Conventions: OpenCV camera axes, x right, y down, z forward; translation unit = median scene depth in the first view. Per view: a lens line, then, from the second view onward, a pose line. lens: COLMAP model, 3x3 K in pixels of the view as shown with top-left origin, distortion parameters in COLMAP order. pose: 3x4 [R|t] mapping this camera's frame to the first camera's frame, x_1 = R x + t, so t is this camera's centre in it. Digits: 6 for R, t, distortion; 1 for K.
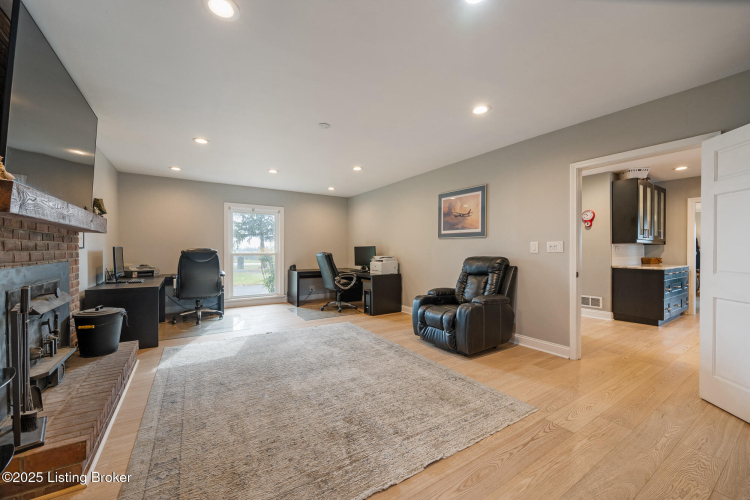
lens RADIAL K [[292.2, 0, 372.9], [0, 292.2, 251.5], [0, 0, 1]] dist [-0.002957, 0.000037]
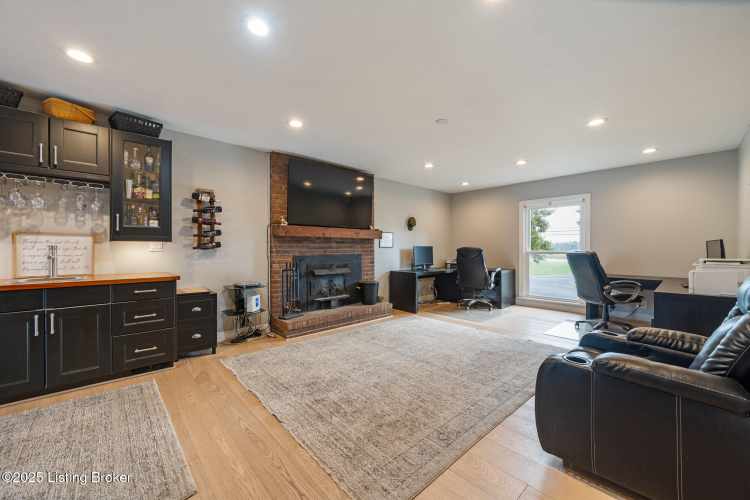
lens RADIAL K [[292.2, 0, 372.7], [0, 292.2, 249.3], [0, 0, 1]] dist [-0.002957, 0.000037]
pose [[0.168944, -0.001062, -0.985625, 0.840925], [-0.002679, 0.999995, -0.001537, 0.004235], [0.985622, 0.002901, 0.168941, 0.666542]]
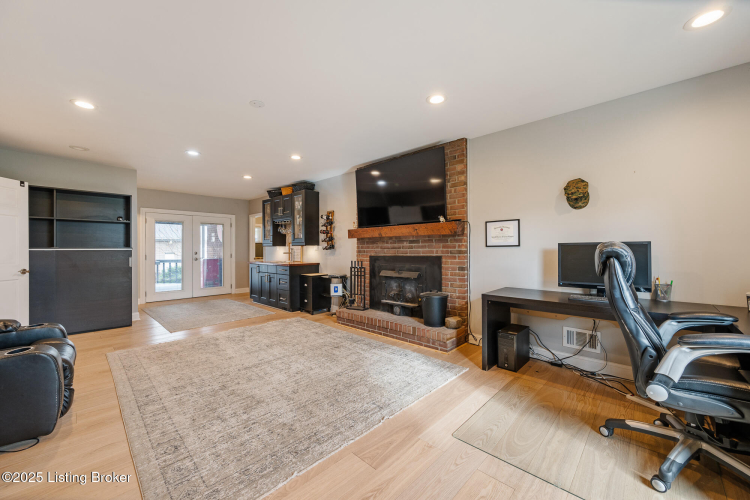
lens RADIAL K [[292.2, 0, 372.5], [0, 292.2, 248.3], [0, 0, 1]] dist [-0.002957, 0.000037]
pose [[-0.972509, 0.002759, -0.232849, -0.324567], [0.002489, 0.999996, 0.001455, -0.006380], [0.232852, 0.000836, -0.972512, 2.103991]]
